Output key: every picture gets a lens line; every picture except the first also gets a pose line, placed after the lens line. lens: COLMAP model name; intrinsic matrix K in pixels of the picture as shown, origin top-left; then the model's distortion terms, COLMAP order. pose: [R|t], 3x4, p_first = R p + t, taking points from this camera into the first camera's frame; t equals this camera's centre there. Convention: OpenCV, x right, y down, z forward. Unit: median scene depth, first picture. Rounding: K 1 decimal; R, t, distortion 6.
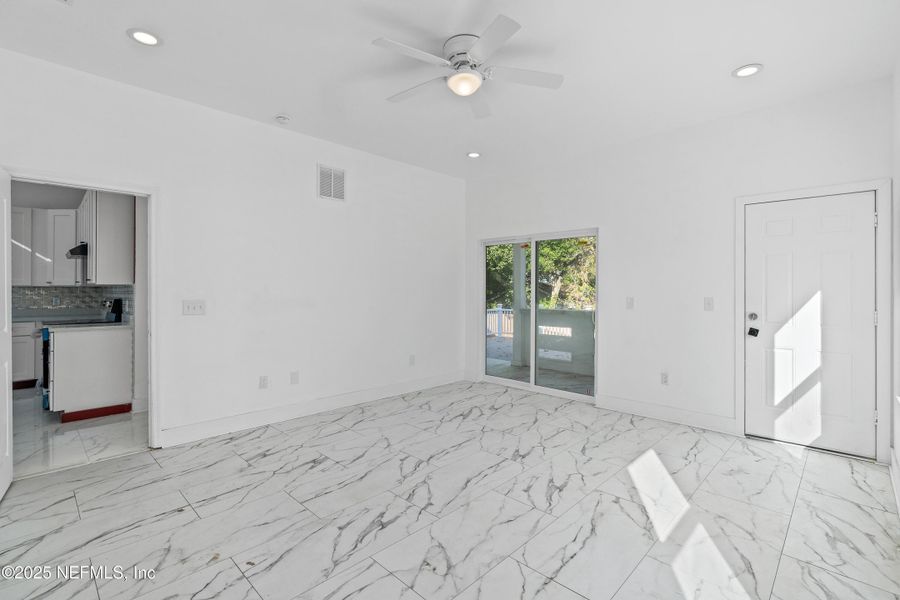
lens RADIAL K [[411.1, 0, 447.8], [0, 411.1, 295.1], [0, 0, 1]] dist [-0.006174, 0.000832]
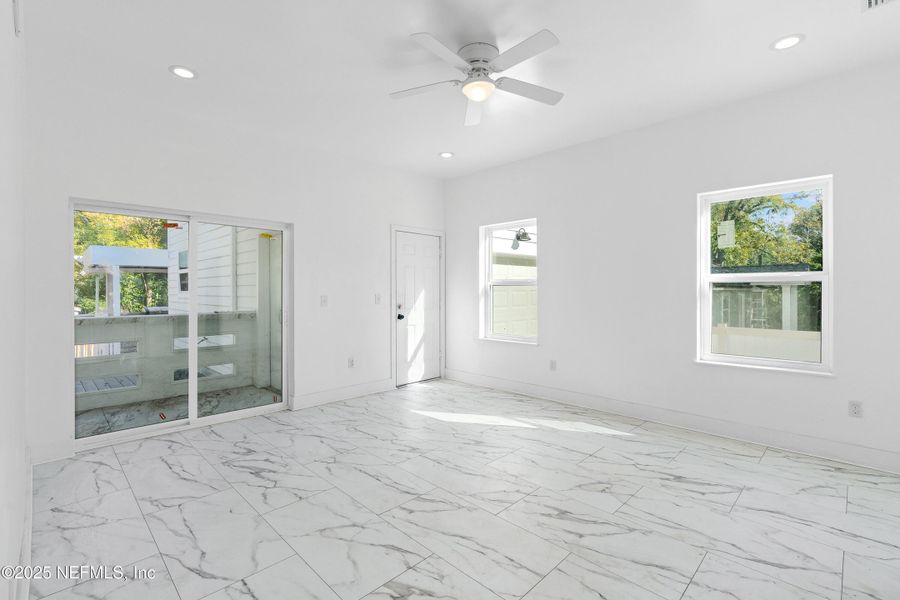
lens RADIAL K [[411.1, 0, 447.8], [0, 411.1, 293.4], [0, 0, 1]] dist [-0.006174, 0.000832]
pose [[0.012526, -0.009528, 0.999876, -0.756633], [0.010786, 0.999898, 0.009393, -0.007840], [-0.999863, 0.010667, 0.012627, 0.802130]]
